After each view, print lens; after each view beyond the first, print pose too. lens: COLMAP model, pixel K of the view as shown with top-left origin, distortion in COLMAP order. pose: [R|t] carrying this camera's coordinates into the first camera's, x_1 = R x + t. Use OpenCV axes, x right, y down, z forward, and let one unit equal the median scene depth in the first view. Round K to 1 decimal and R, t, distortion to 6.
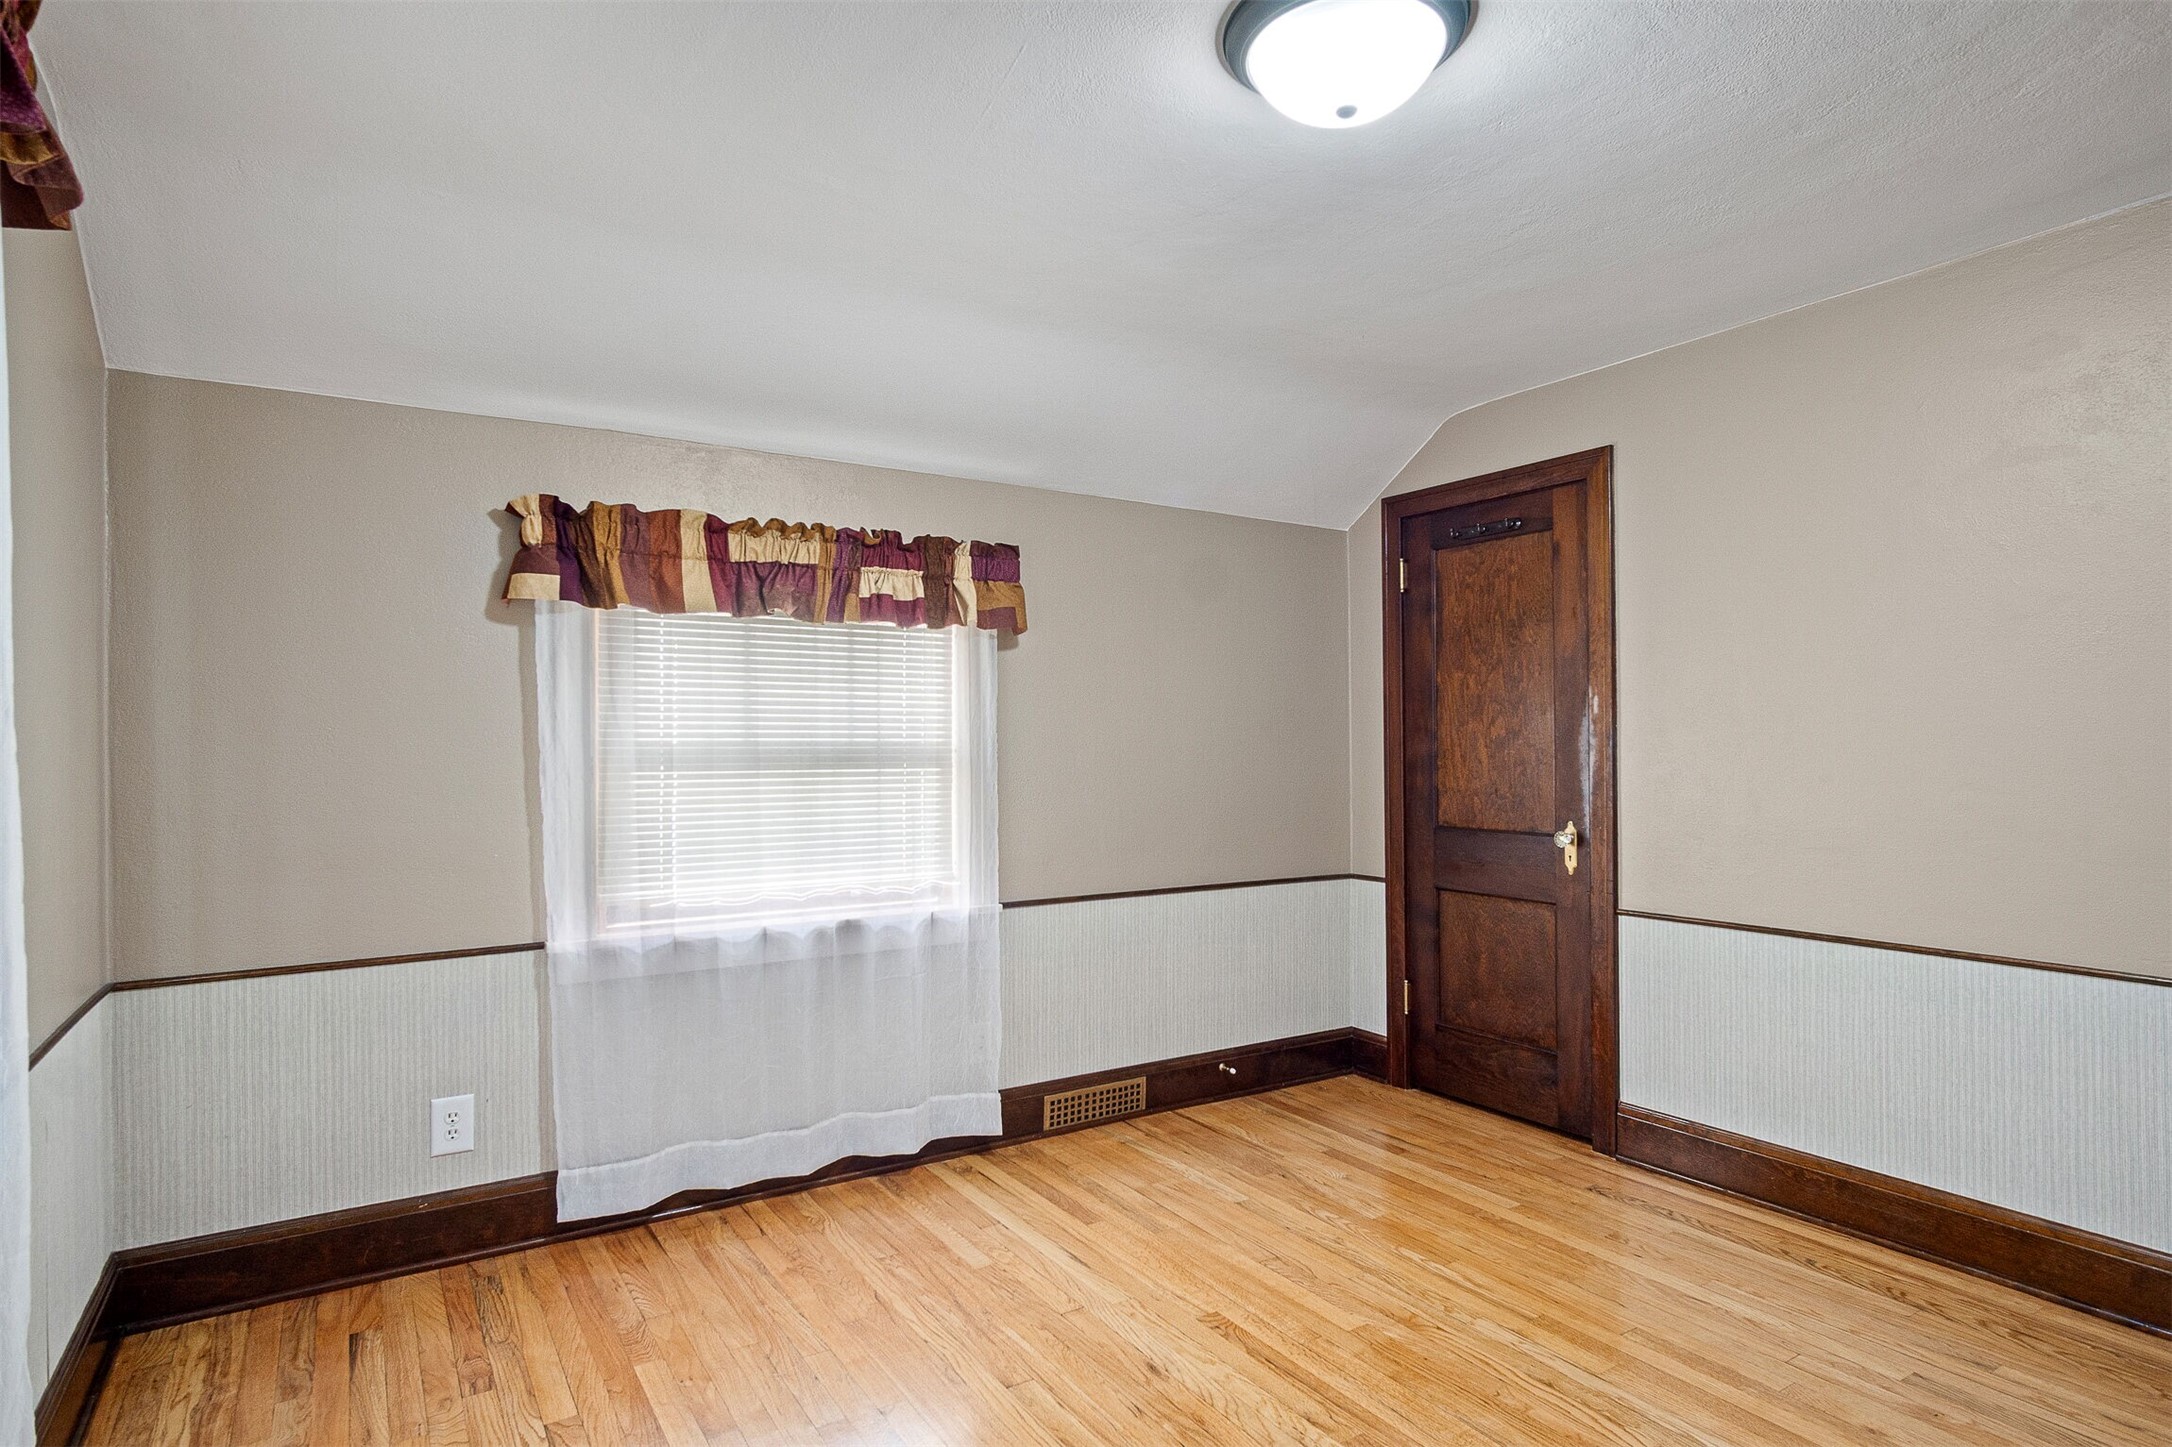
lens RADIAL K [[1163.4, 0, 1081.2], [0, 1163.4, 760.3], [0, 0, 1]] dist [0.001778, 0.000650]
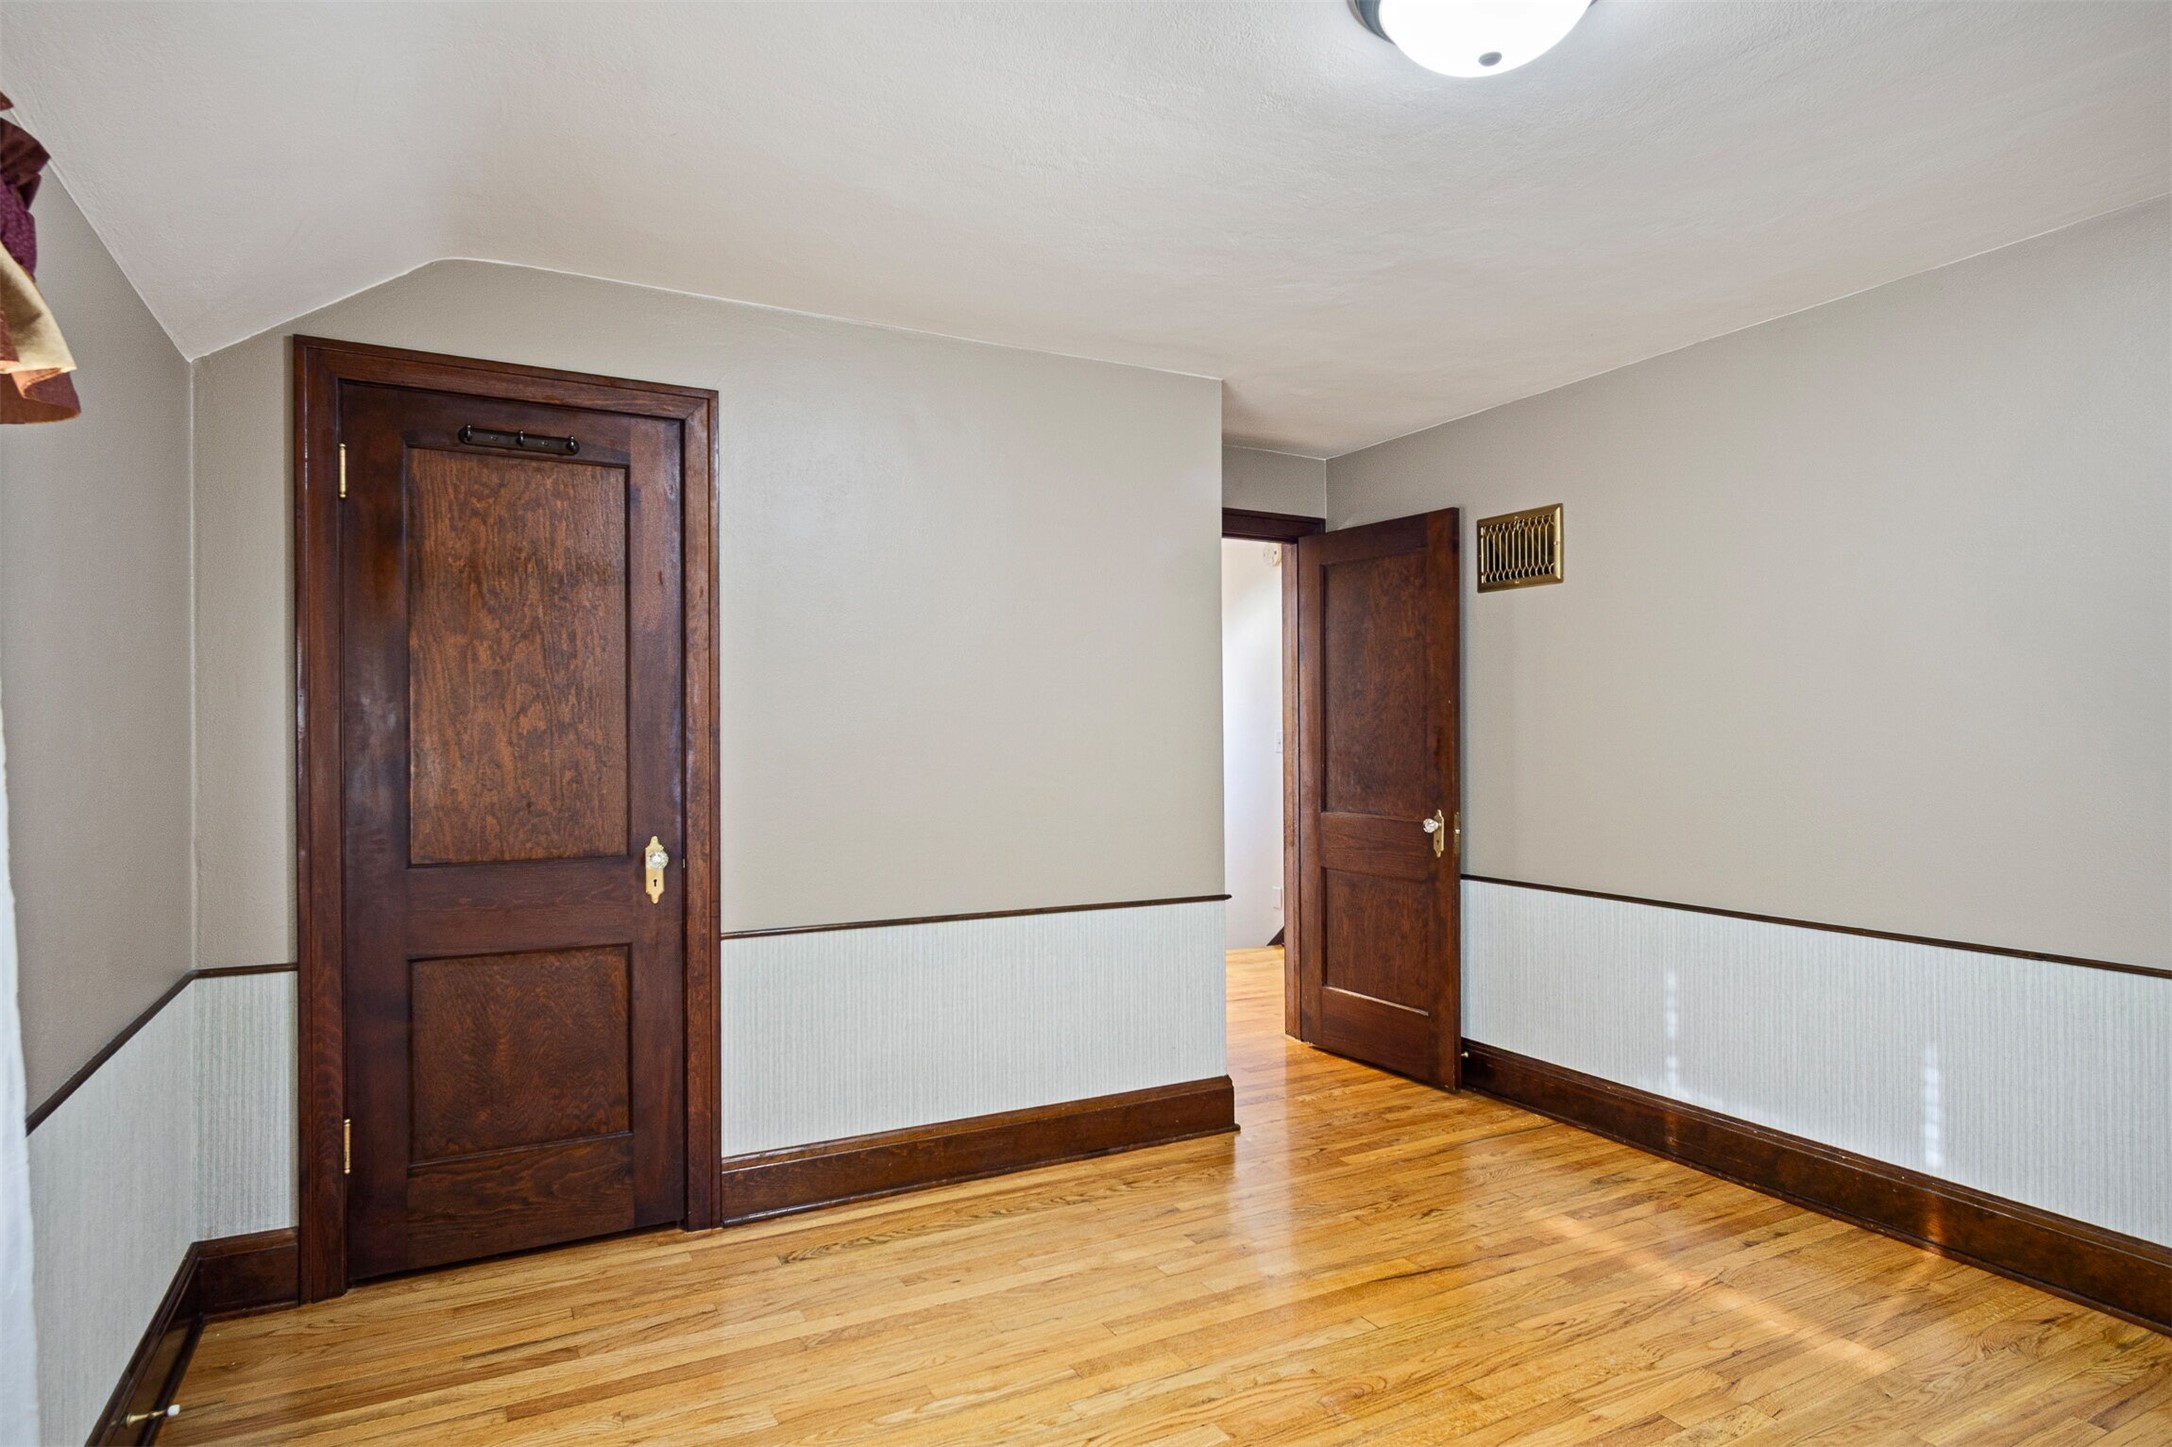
lens RADIAL K [[1163.4, 0, 1081.2], [0, 1163.4, 760.3], [0, 0, 1]] dist [0.001778, 0.000650]
pose [[0.083354, -0.009086, 0.996479, -0.352621], [0.015169, 0.999854, 0.007848, -0.002547], [-0.996405, 0.014461, 0.083479, 0.634757]]
